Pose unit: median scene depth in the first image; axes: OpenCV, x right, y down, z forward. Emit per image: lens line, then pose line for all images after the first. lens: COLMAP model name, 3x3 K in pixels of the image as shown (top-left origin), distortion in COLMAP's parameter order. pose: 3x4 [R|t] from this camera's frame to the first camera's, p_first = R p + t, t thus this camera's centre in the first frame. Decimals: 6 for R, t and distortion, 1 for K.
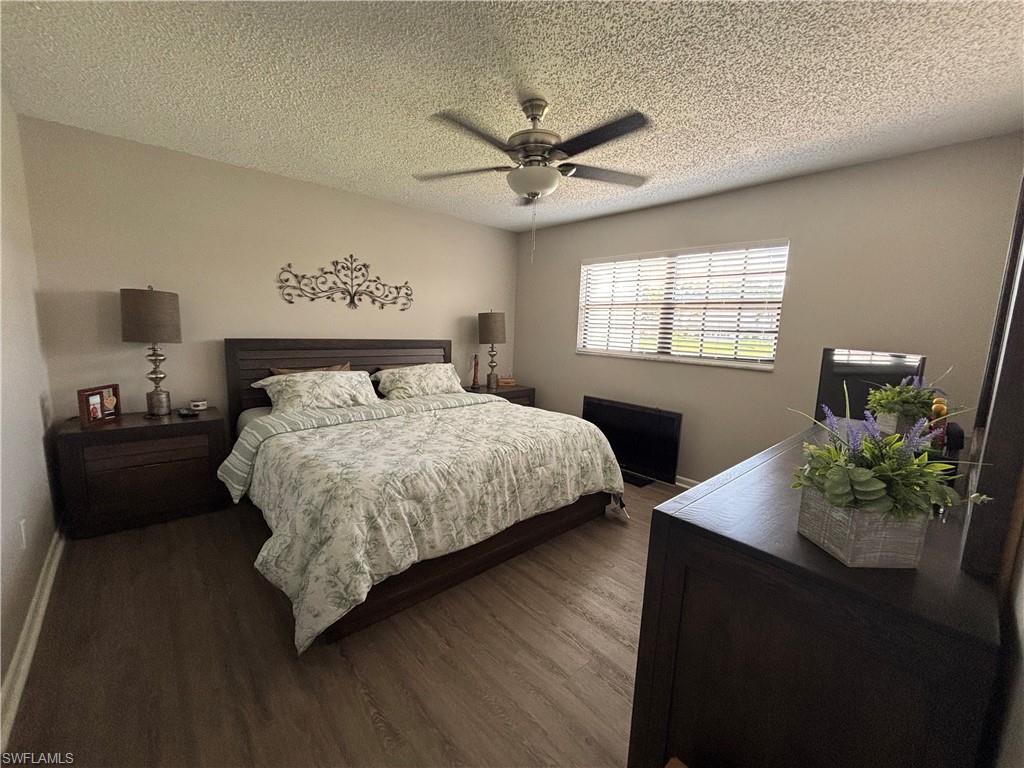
lens RADIAL K [[420.2, 0, 512.0], [0, 420.2, 384.0], [0, 0, 1]] dist [0.001394, 0.000032]
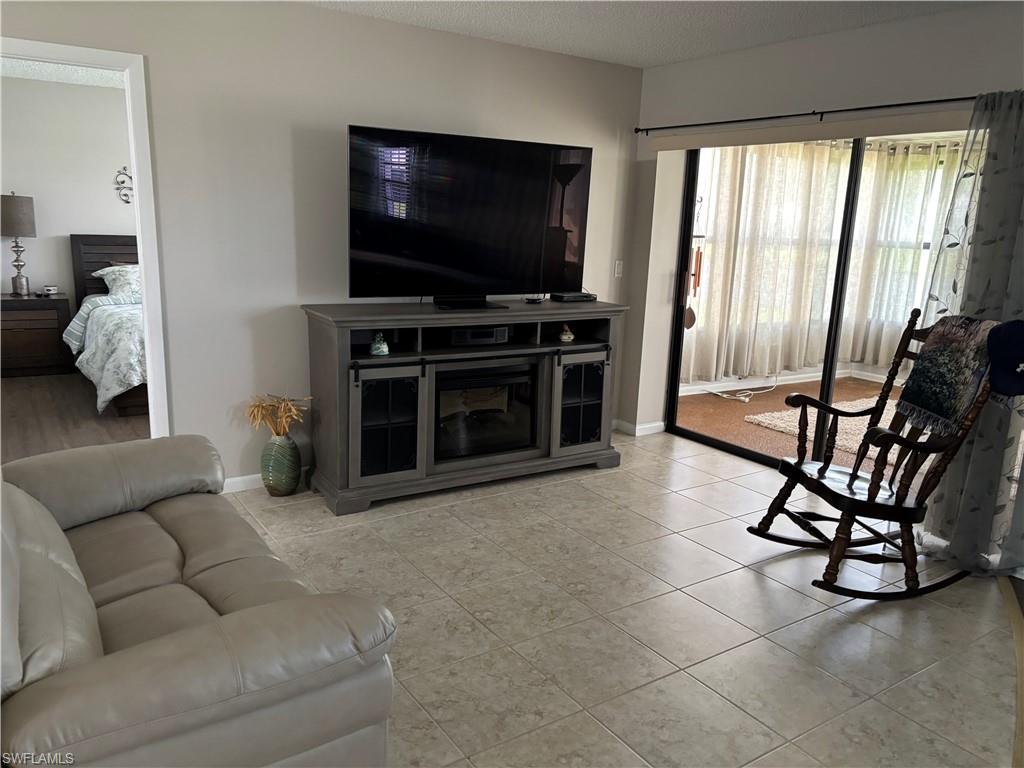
lens RADIAL K [[754.0, 0, 512.0], [0, 754.0, 384.0], [0, 0, 1]] dist [-0.000165, -0.005444]
pose [[0.993100, 0.027905, -0.113898, 0.874045], [-0.020346, 0.997546, 0.066993, 0.157745], [0.115488, -0.064213, 0.991231, -1.069261]]
